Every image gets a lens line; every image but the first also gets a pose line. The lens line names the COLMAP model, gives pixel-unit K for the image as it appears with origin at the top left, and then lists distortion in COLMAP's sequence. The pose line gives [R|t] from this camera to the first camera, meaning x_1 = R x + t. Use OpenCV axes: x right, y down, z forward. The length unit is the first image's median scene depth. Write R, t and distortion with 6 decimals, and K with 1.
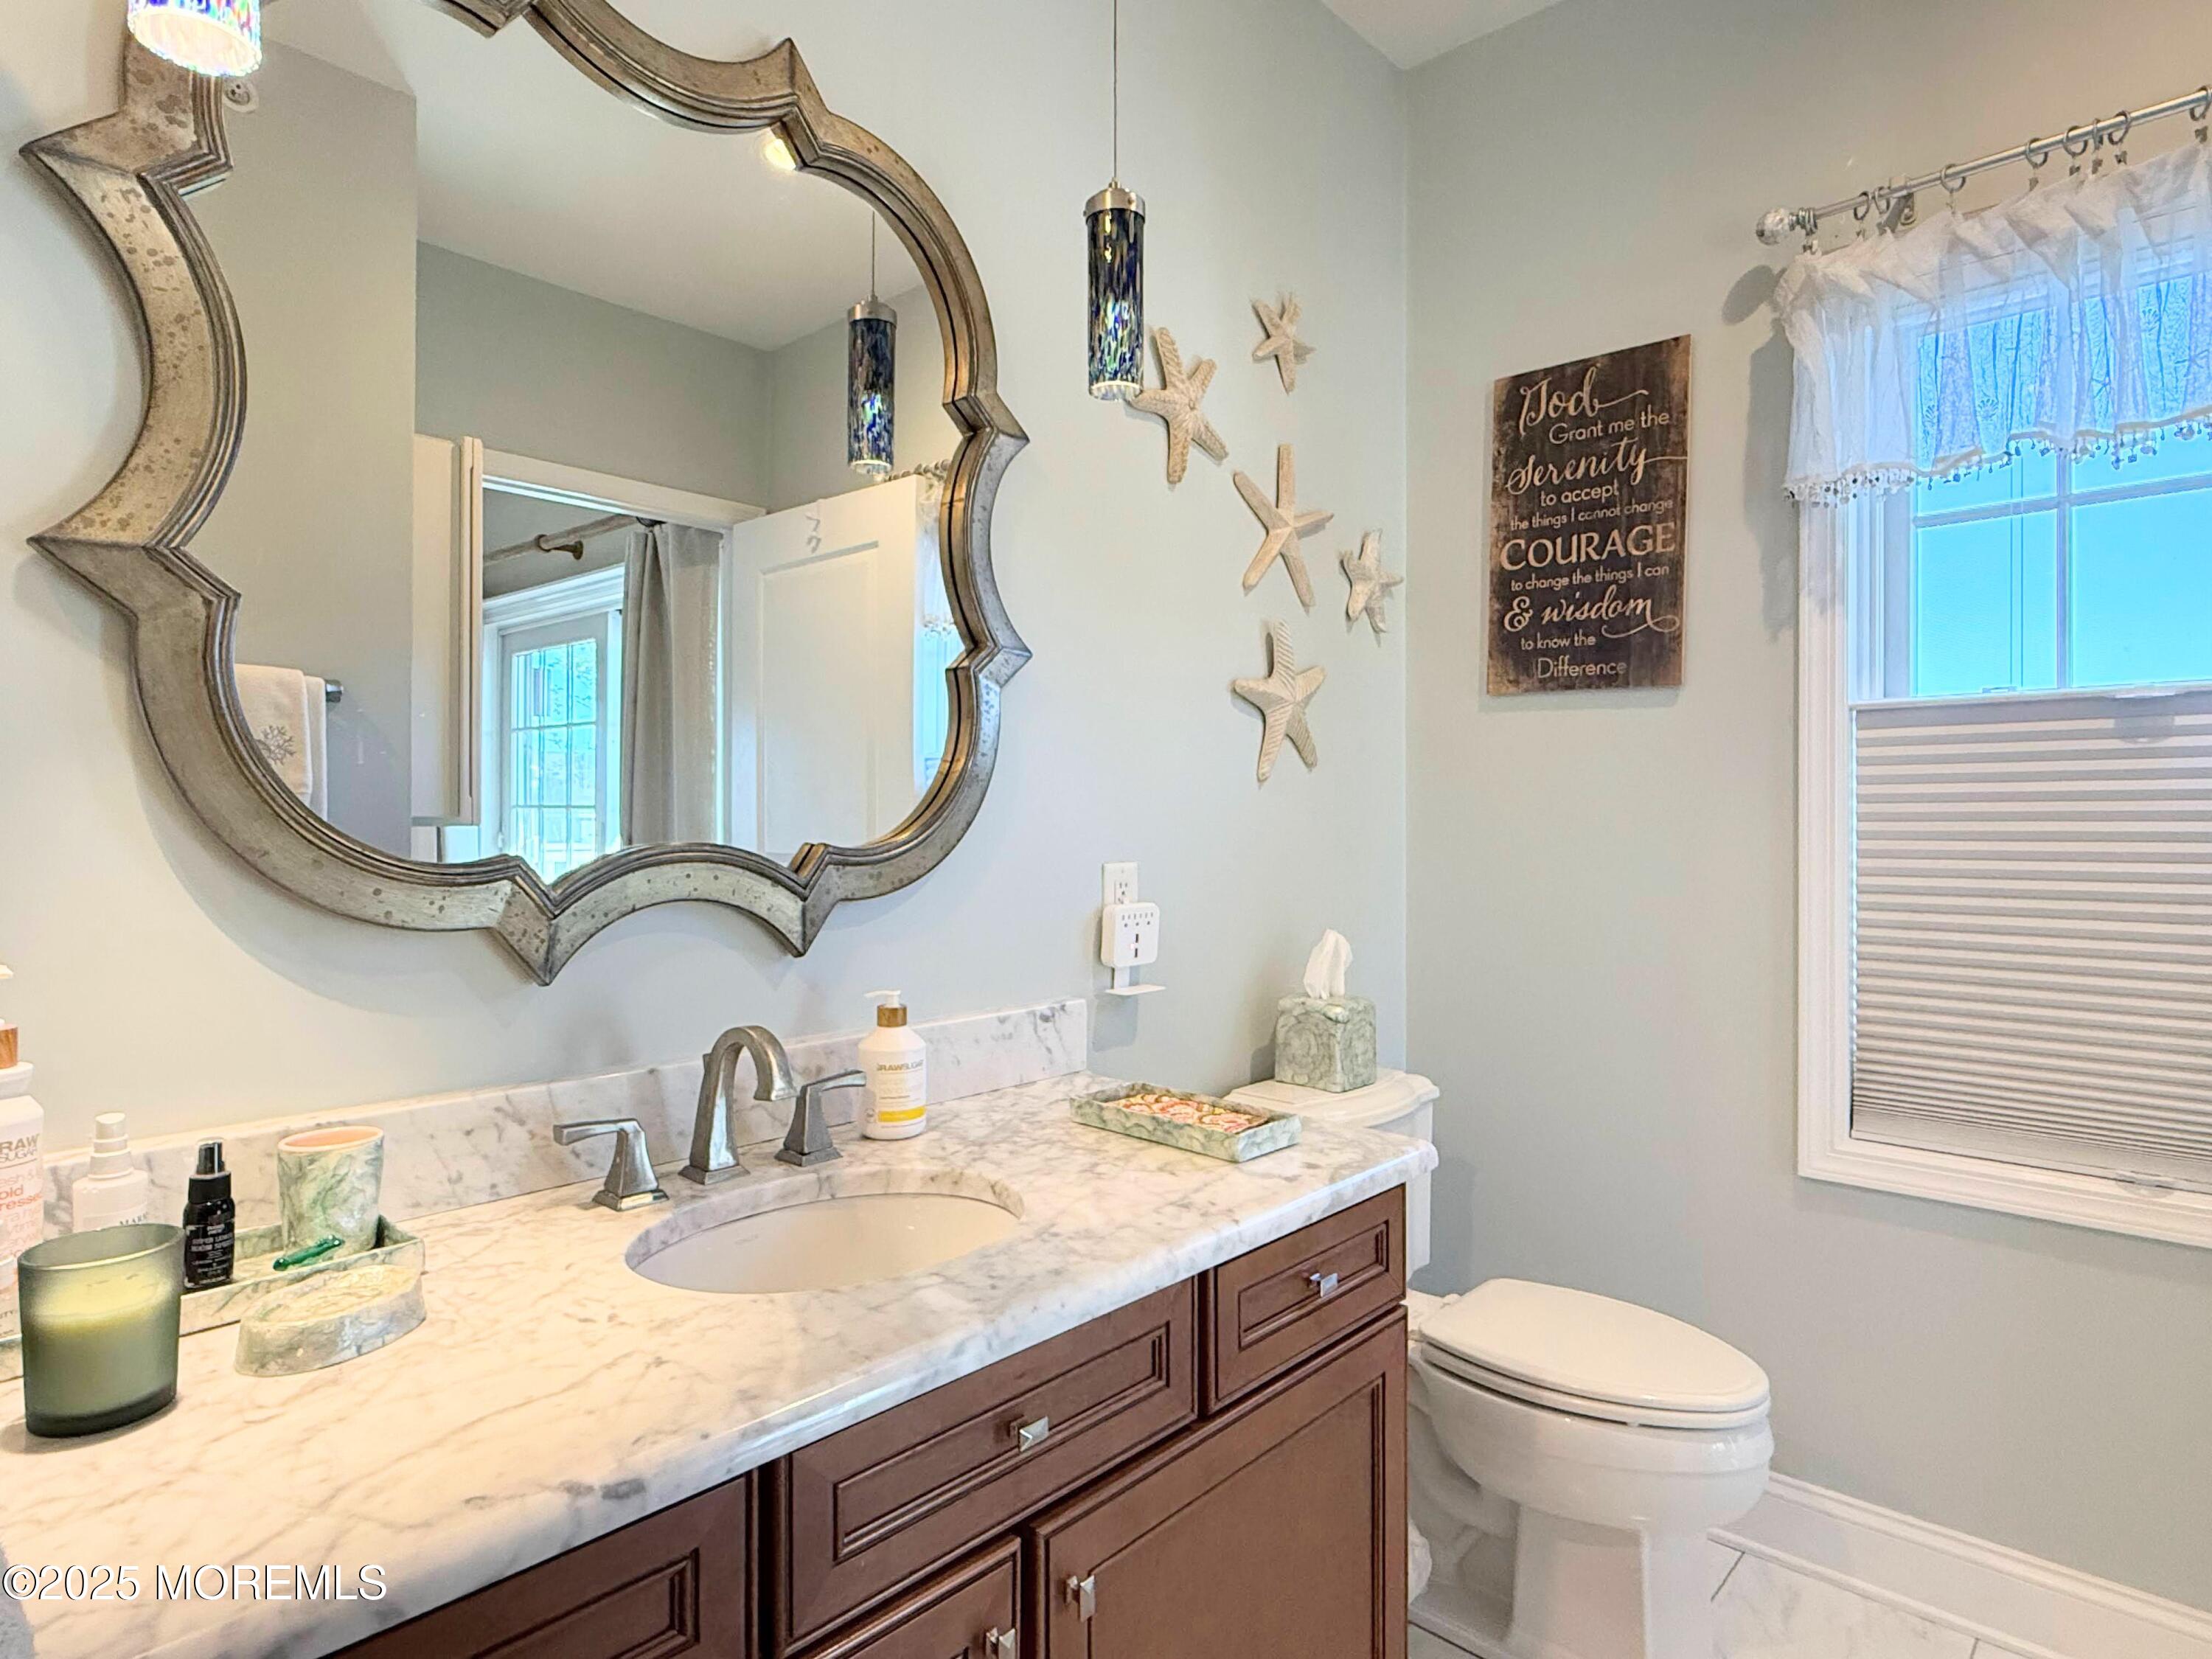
lens RADIAL K [[1255.1, 0, 1103.2], [0, 1255.1, 814.2], [0, 0, 1]] dist [0.003587, 0.000516]
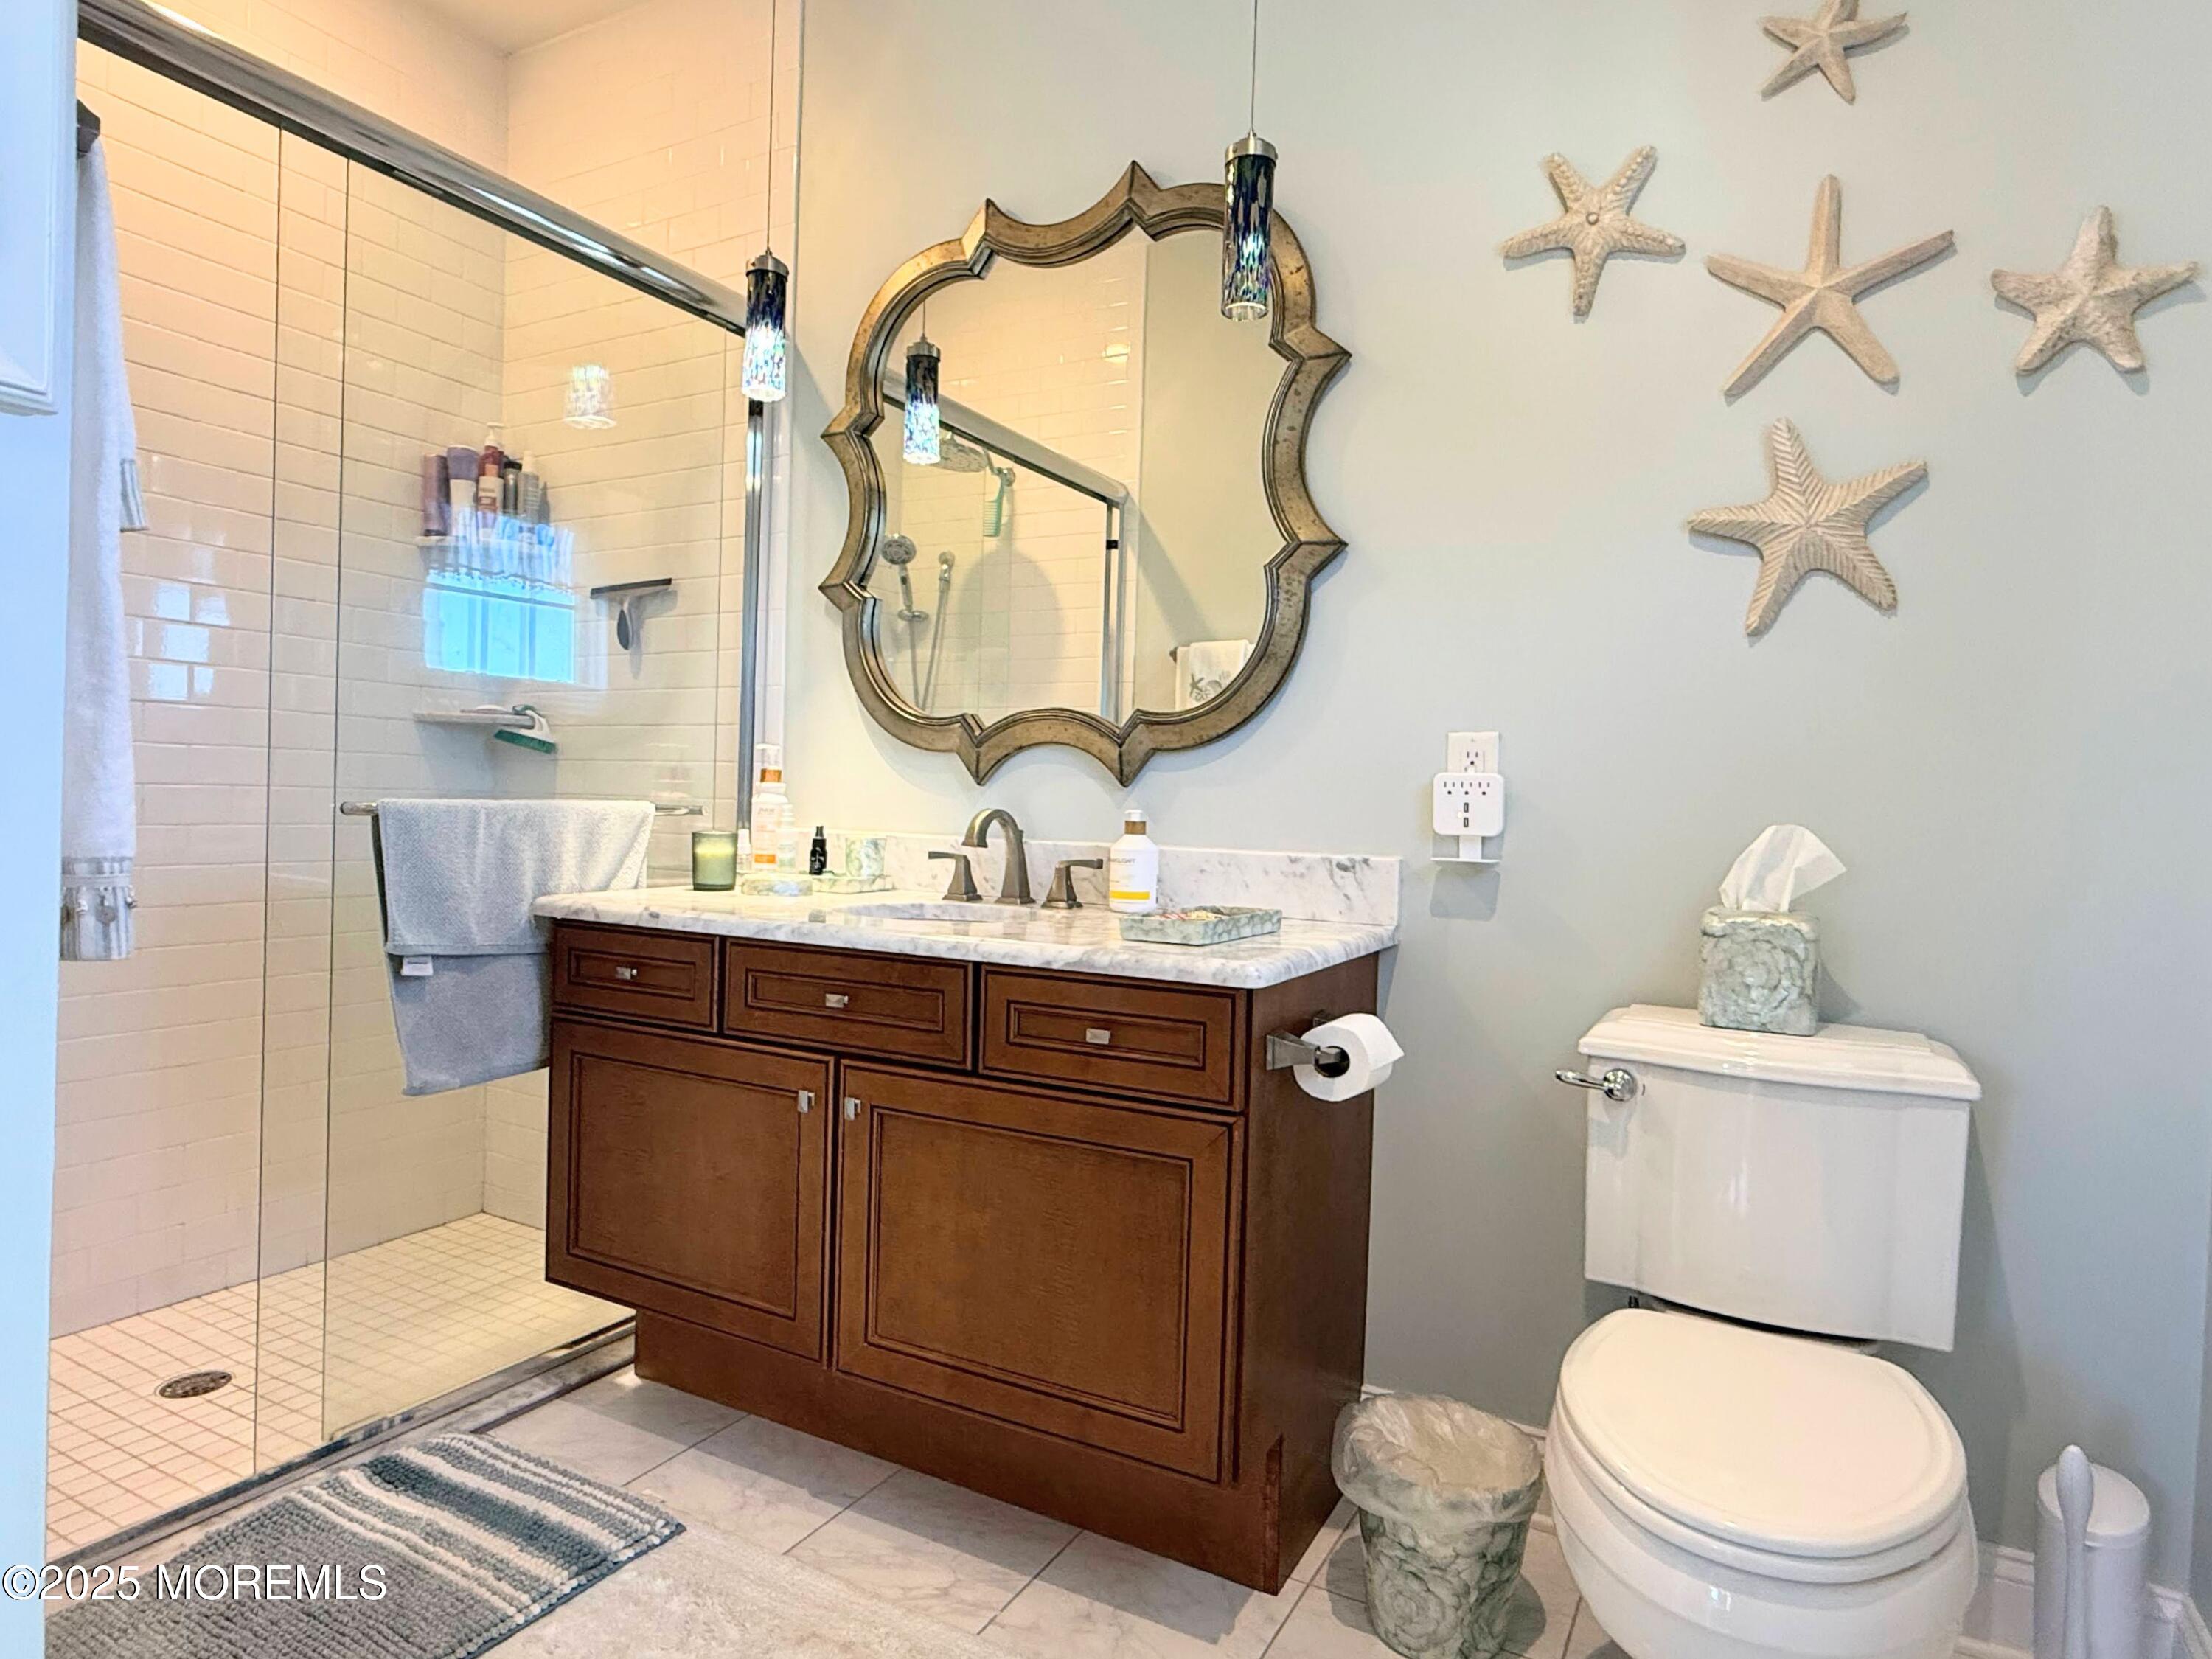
lens RADIAL K [[1255.1, 0, 1105.6], [0, 1255.1, 835.0], [0, 0, 1]] dist [0.003587, 0.000516]
pose [[0.244486, 0.033962, -0.969058, 1.026761], [-0.029549, 0.999183, 0.027563, 0.113866], [0.969203, 0.021896, 0.245290, 0.541804]]
